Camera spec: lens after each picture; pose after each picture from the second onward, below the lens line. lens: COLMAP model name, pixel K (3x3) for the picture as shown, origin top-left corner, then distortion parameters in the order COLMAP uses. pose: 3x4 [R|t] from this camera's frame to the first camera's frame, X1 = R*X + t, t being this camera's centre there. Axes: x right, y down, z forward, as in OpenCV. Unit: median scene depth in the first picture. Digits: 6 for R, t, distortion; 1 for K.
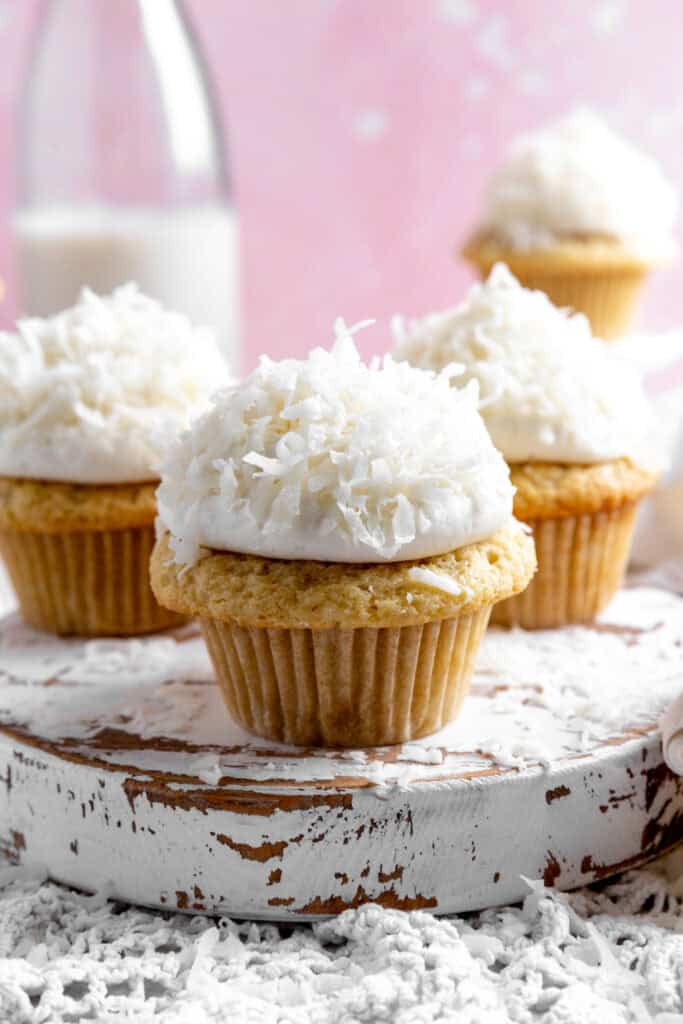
lens RADIAL K [[1899.6, 0, 347.6], [0, 1899.6, 664.4], [0, 0, 1]] dist [0.042608, 0.000000]
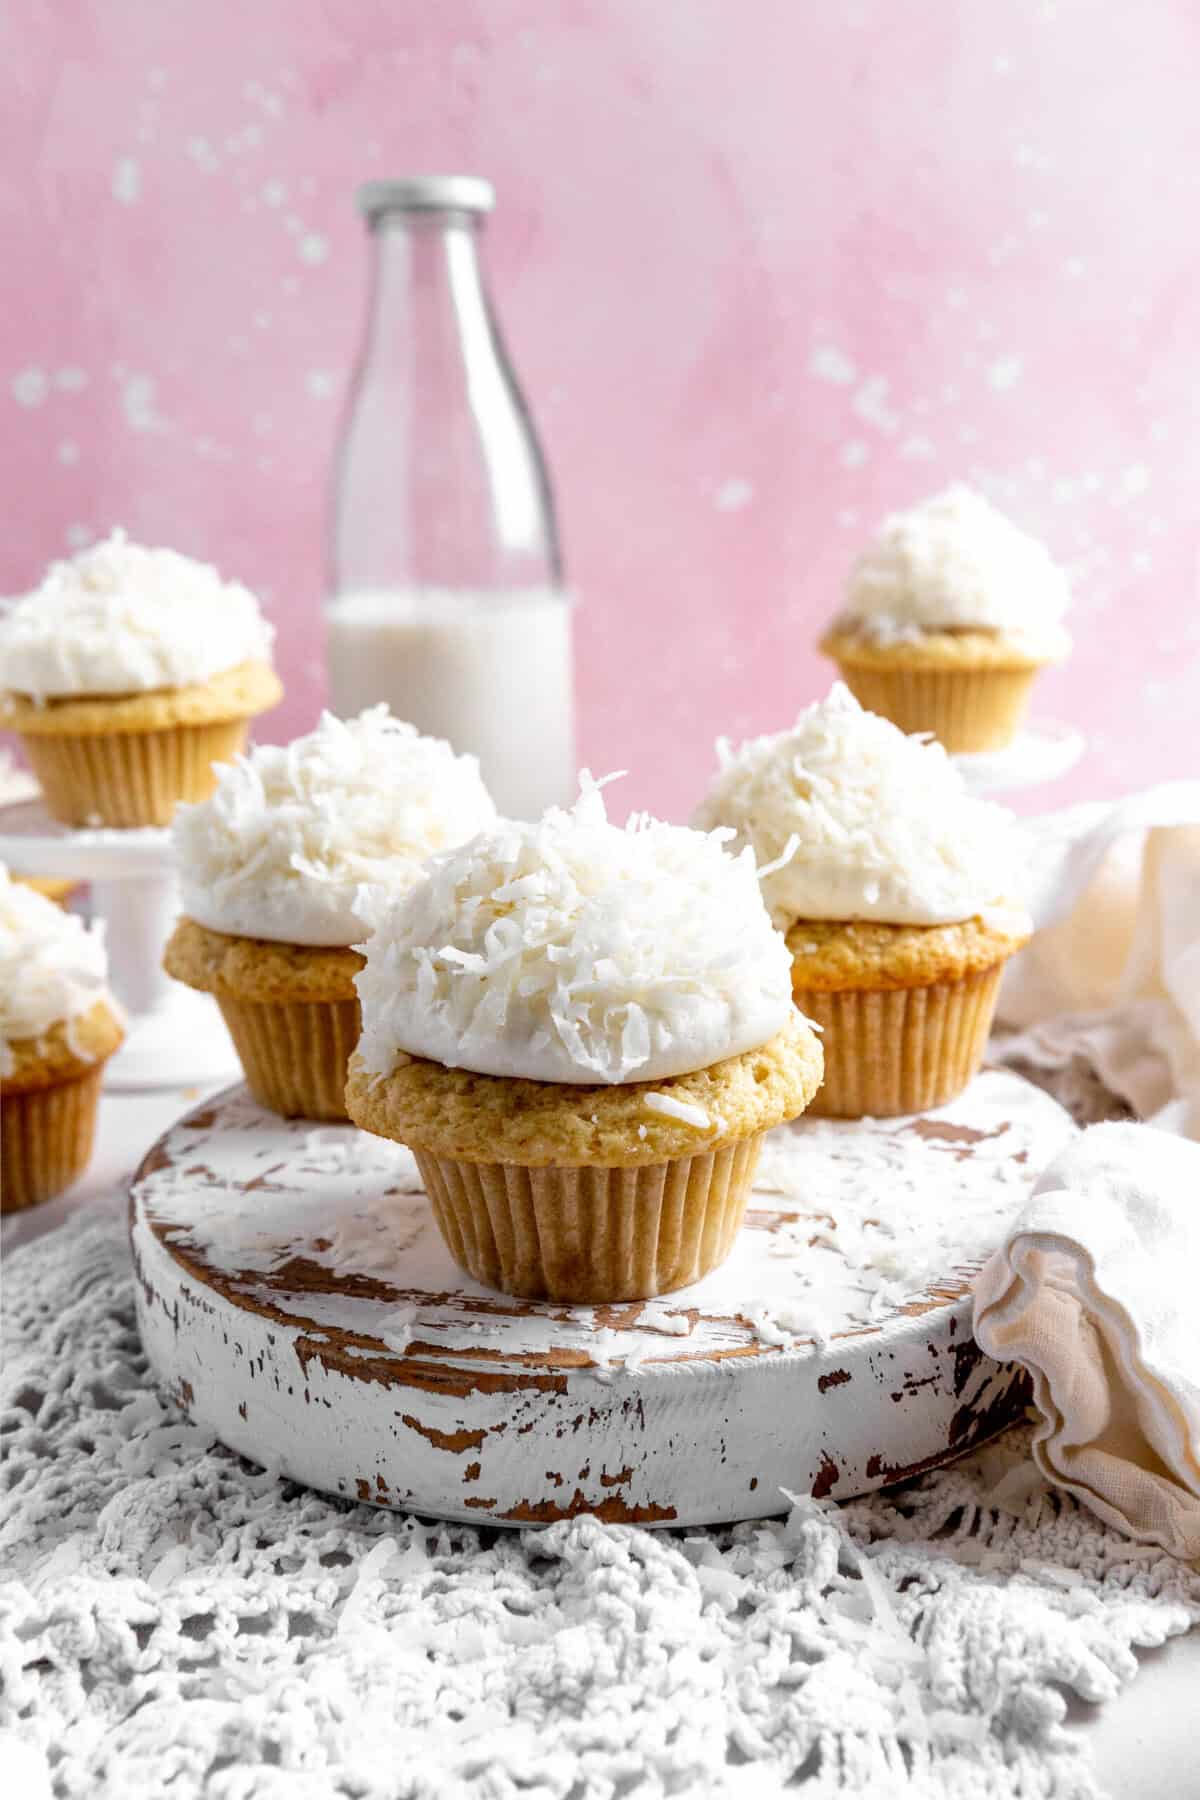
lens RADIAL K [[1990.7, 0, 581.7], [0, 1990.7, 894.6], [0, 0, 1]] dist [0.012345, 0.000000]
pose [[0.993800, 0.019744, -0.109420, 0.091938], [-0.026000, 0.998090, -0.056043, -0.082693], [0.108104, 0.058541, 0.992414, 0.156013]]
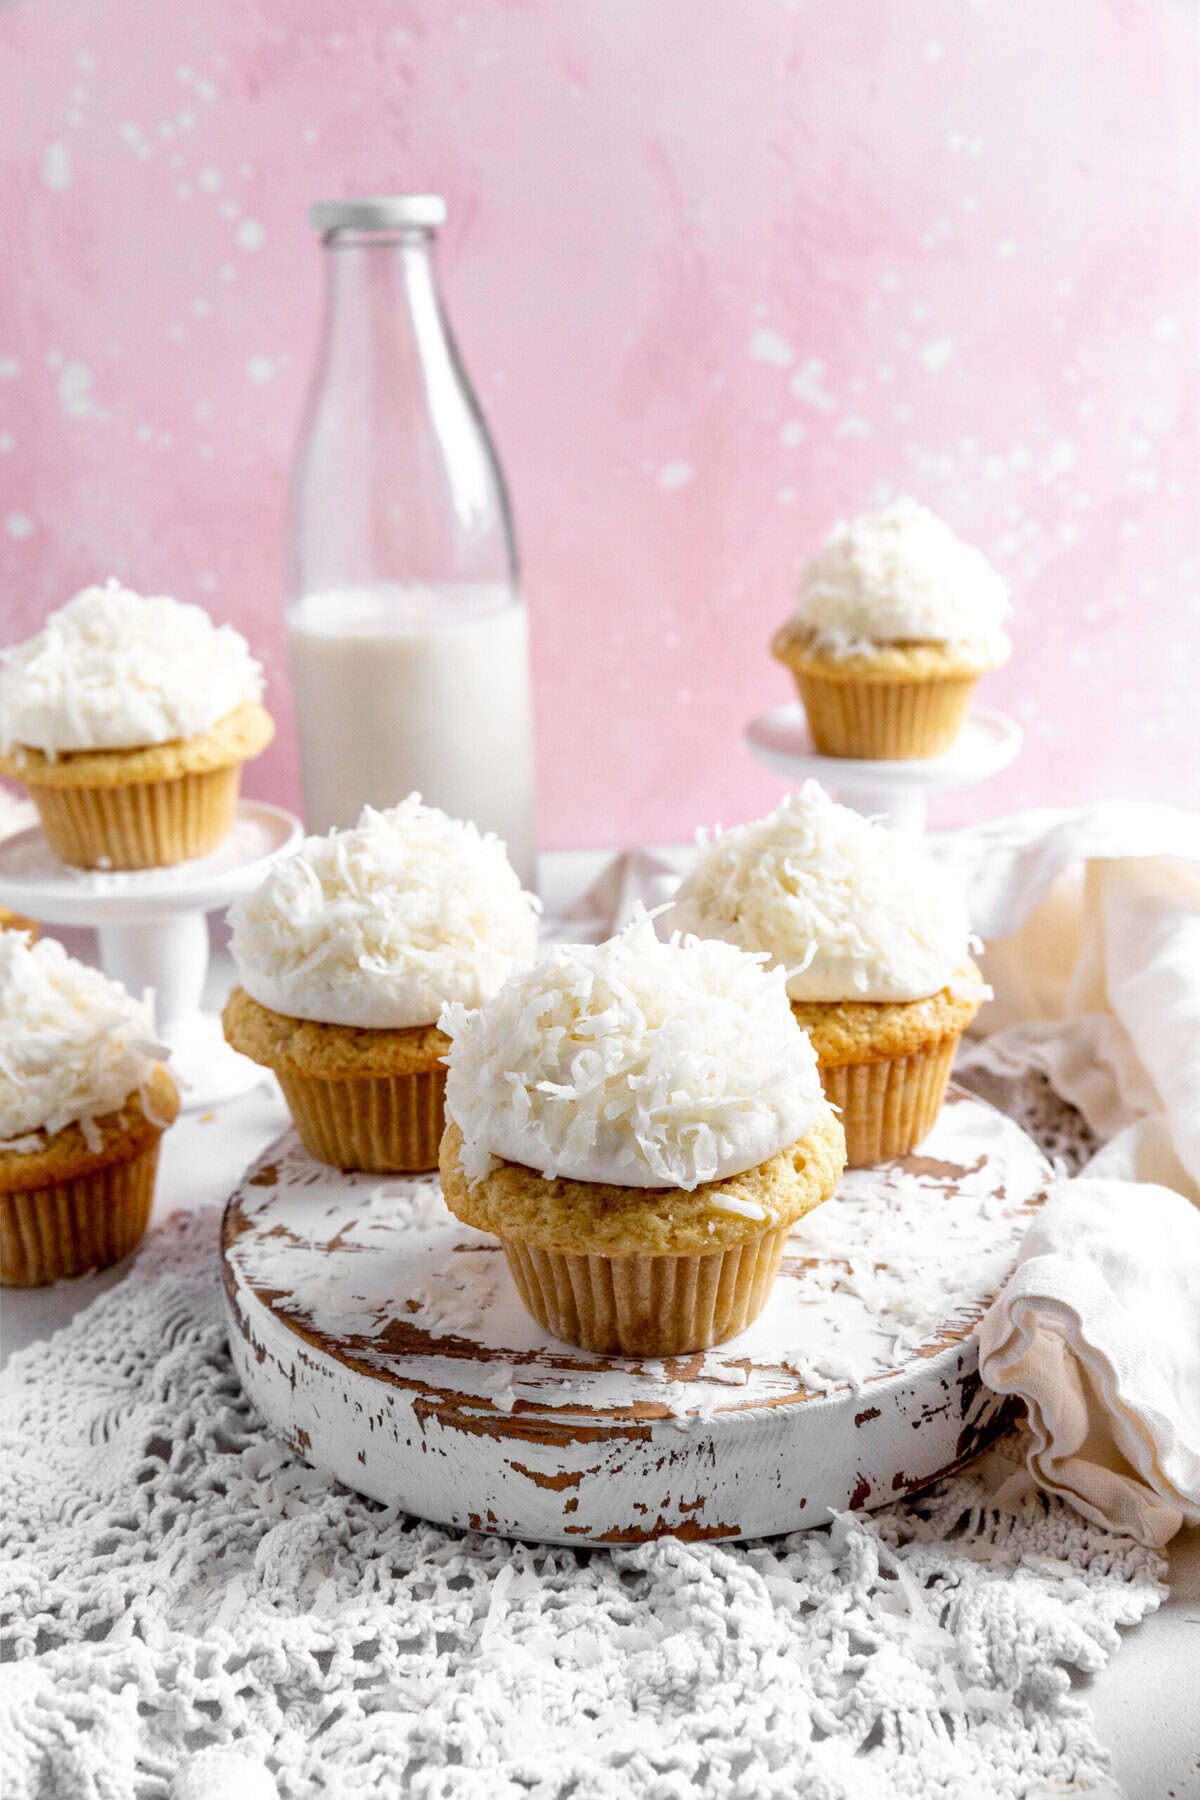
lens RADIAL K [[2171.2, 0, 597.2], [0, 2171.2, 932.6], [0, 0, 1]] dist [0.026605, 0.000000]
pose [[0.999661, -0.000983, -0.026028, 0.003626], [0.002161, 0.998972, 0.045288, -0.221432], [0.025956, -0.045329, 0.998635, -0.080785]]
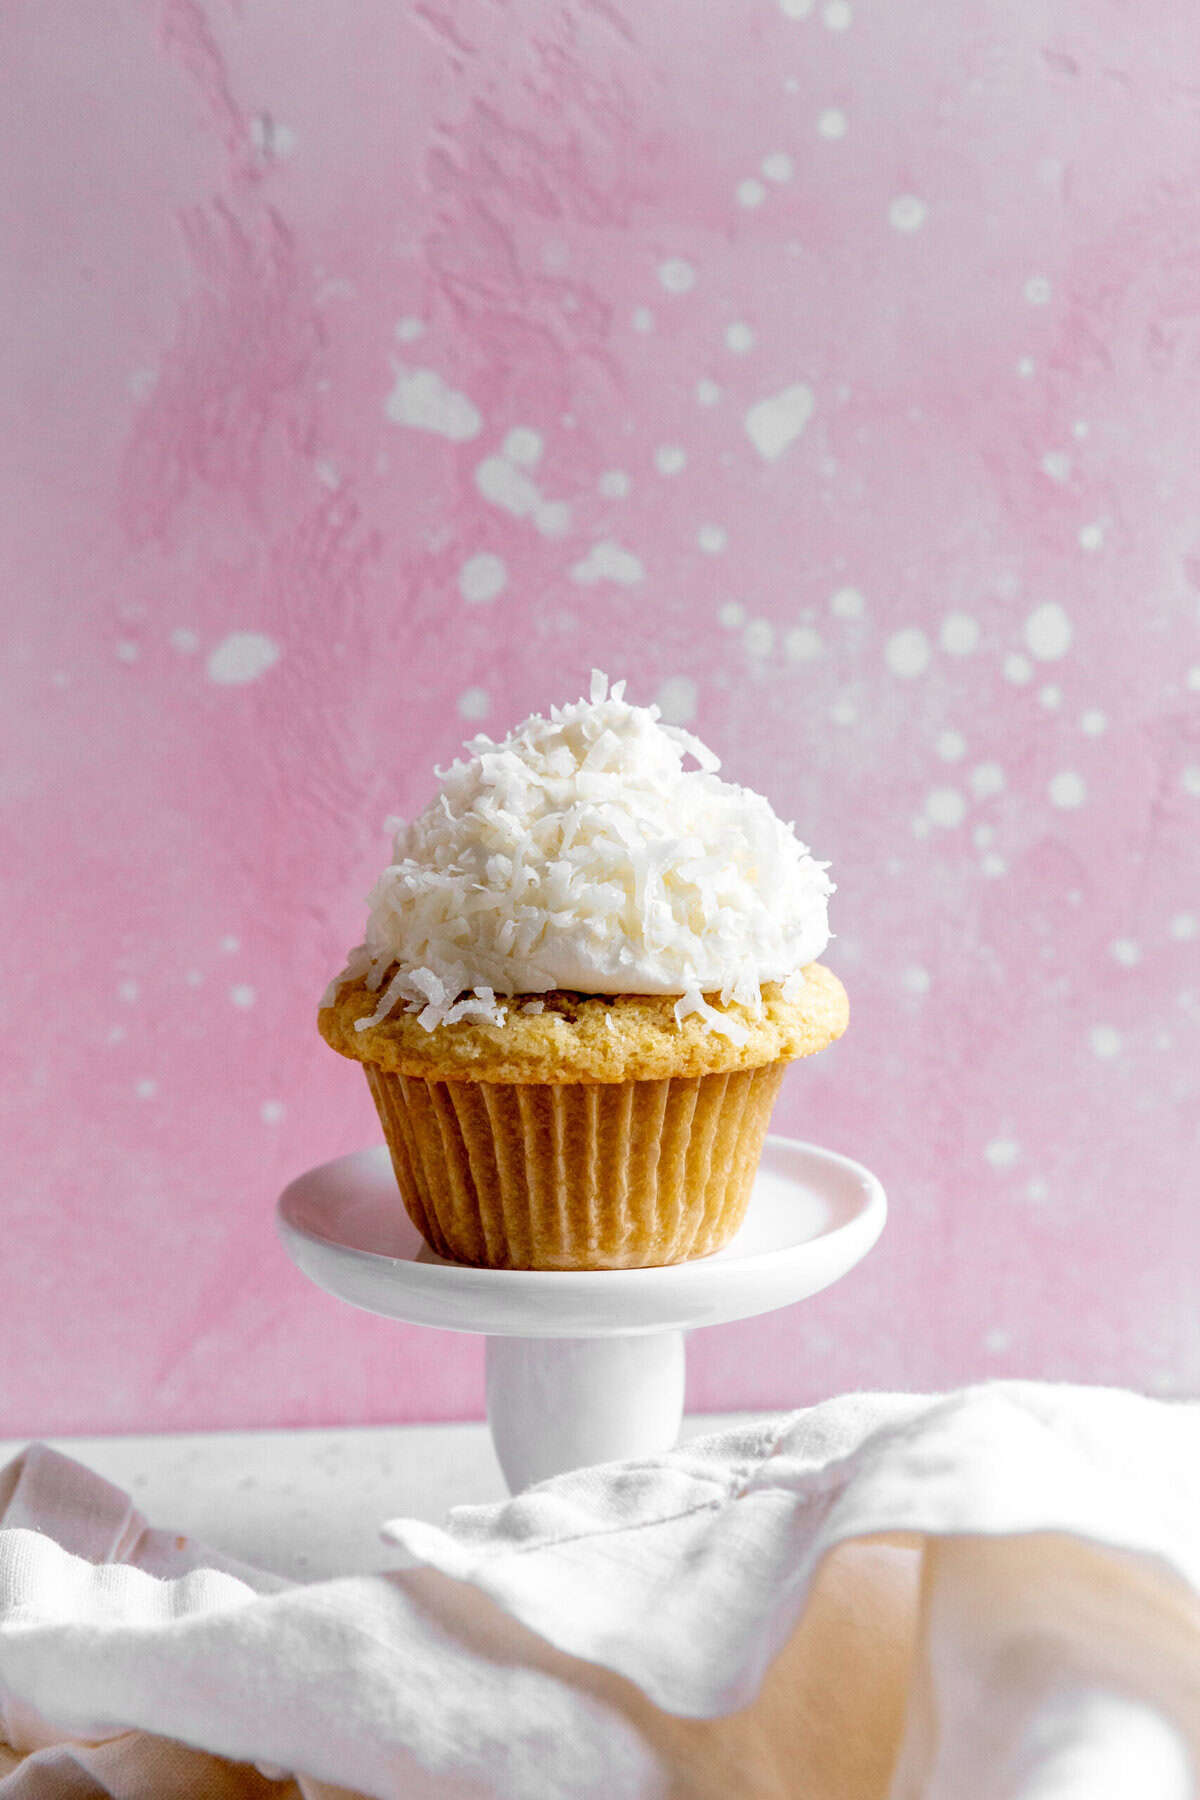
lens RADIAL K [[3339.1, 0, 639.3], [0, 3339.1, 825.7], [0, 0, 1]] dist [0.042608, 0.000000]
pose [[0.998185, 0.005997, -0.059925, 0.293797], [-0.015071, 0.988244, -0.152139, -0.254353], [0.058309, 0.152766, 0.986541, 0.498816]]
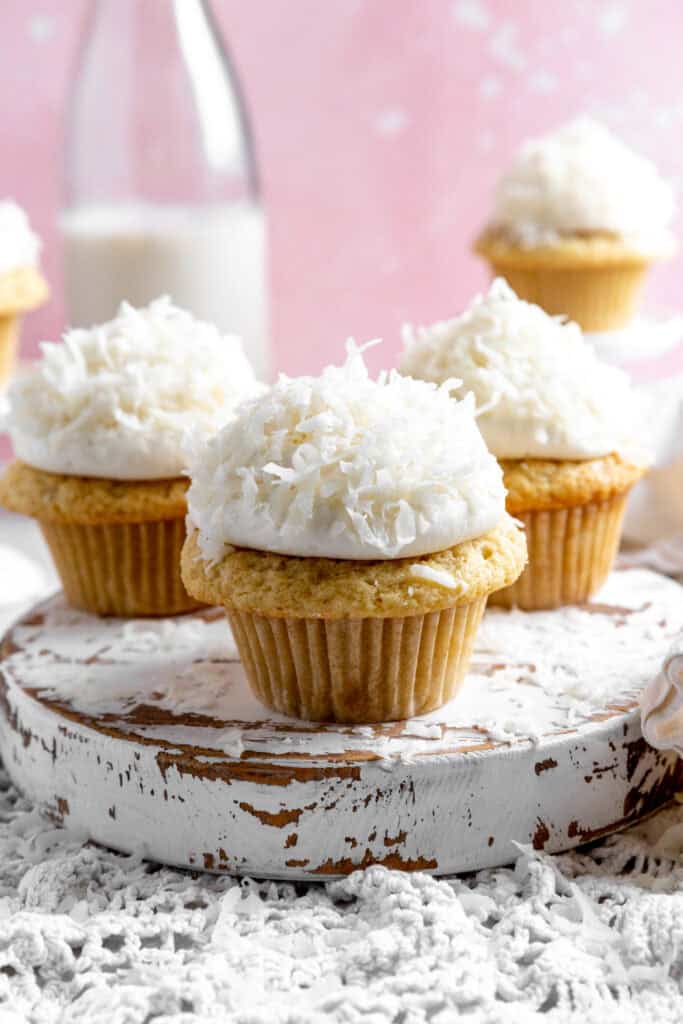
lens RADIAL K [[1899.6, 0, 338.3], [0, 1899.6, 546.7], [0, 0, 1]] dist [0.042608, 0.000000]
pose [[0.999690, -0.001806, -0.024816, 0.016832], [0.001052, 0.999539, -0.030346, -0.026167], [0.024860, 0.030311, 0.999231, -0.117176]]
